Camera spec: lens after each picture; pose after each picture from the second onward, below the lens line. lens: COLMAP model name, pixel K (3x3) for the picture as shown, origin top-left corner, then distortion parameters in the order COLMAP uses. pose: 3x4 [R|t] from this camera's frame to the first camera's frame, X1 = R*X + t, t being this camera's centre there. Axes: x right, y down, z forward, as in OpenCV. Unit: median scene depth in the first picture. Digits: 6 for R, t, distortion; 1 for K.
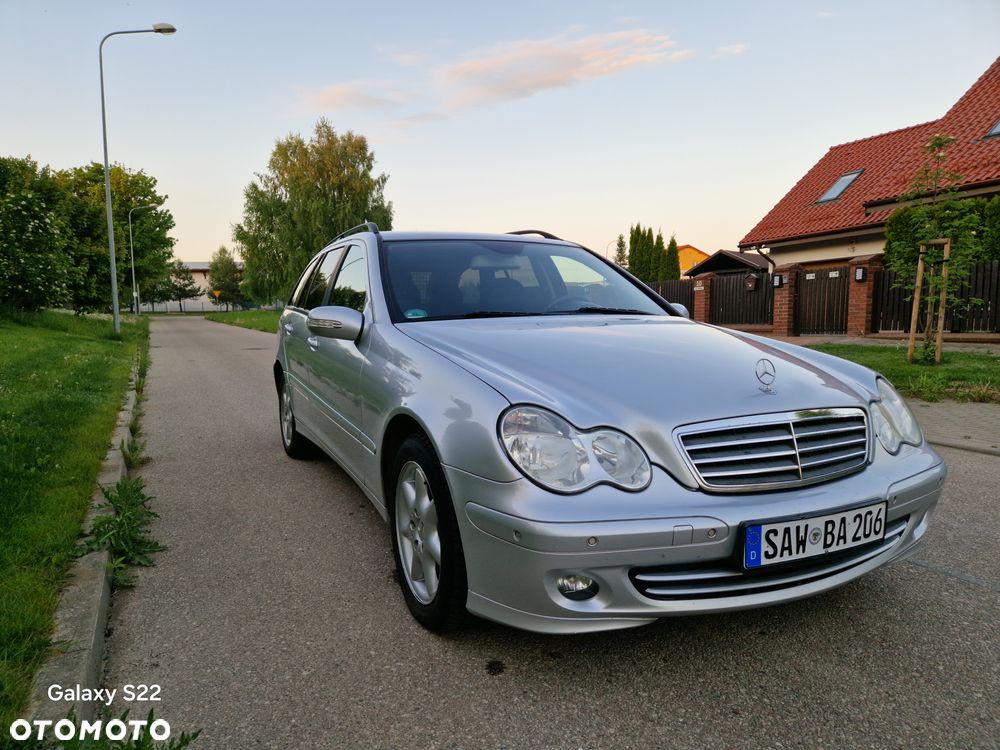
lens RADIAL K [[671.3, 0, 489.8], [0, 671.3, 391.9], [0, 0, 1]] dist [0.077940, -0.071863]
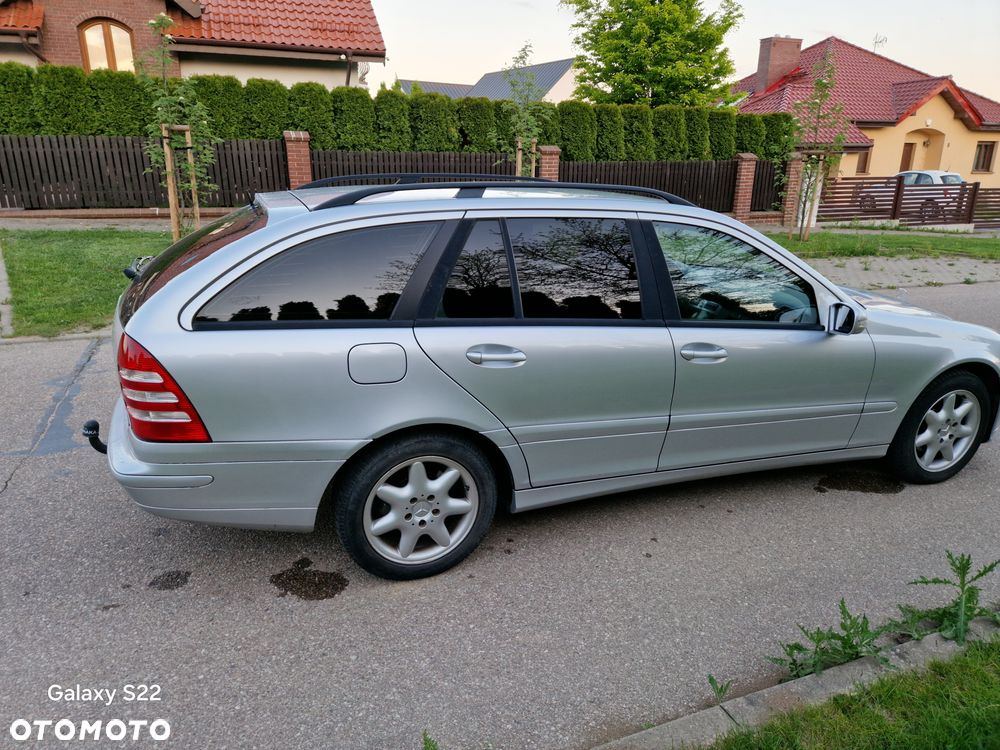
lens RADIAL K [[672.2, 0, 497.5], [0, 672.2, 375.8], [0, 0, 1]] dist [0.076847, -0.069411]
pose [[0.074178, -0.296059, 0.952285, -0.401277], [0.093387, 0.952782, 0.288939, -0.115661], [-0.992863, 0.067498, 0.098323, 0.446229]]
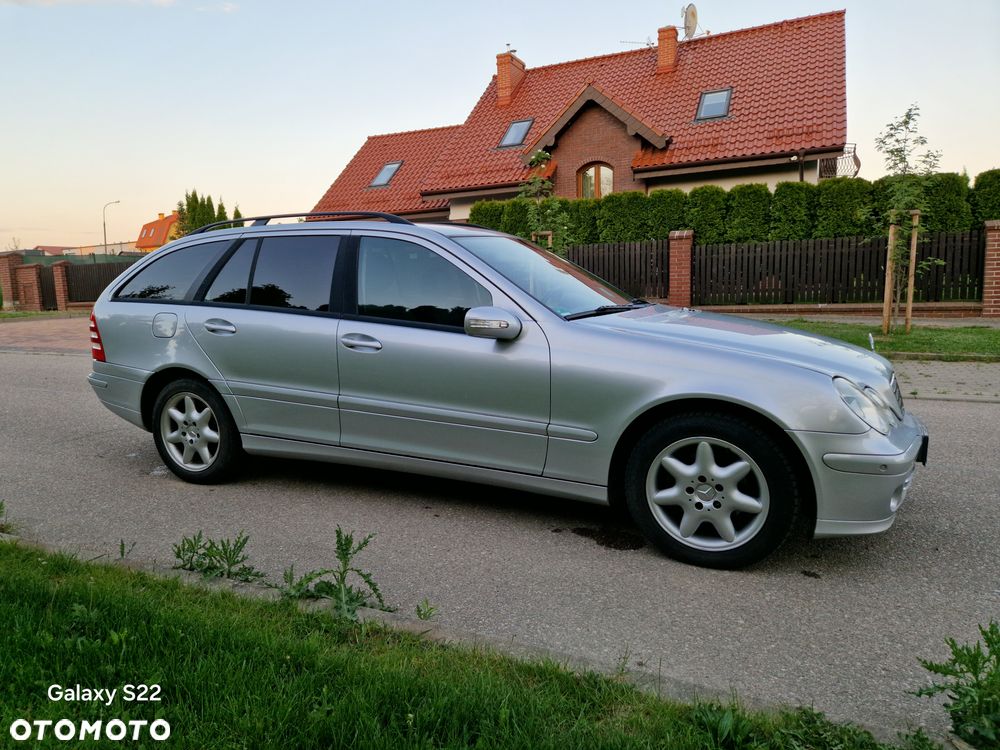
lens RADIAL K [[673.8, 0, 483.2], [0, 673.8, 369.2], [0, 0, 1]] dist [0.079452, -0.069979]
pose [[0.773625, -0.094704, 0.626526, -0.271910], [0.088363, 0.995231, 0.041327, -0.023554], [-0.627452, 0.023390, 0.778304, 0.070148]]
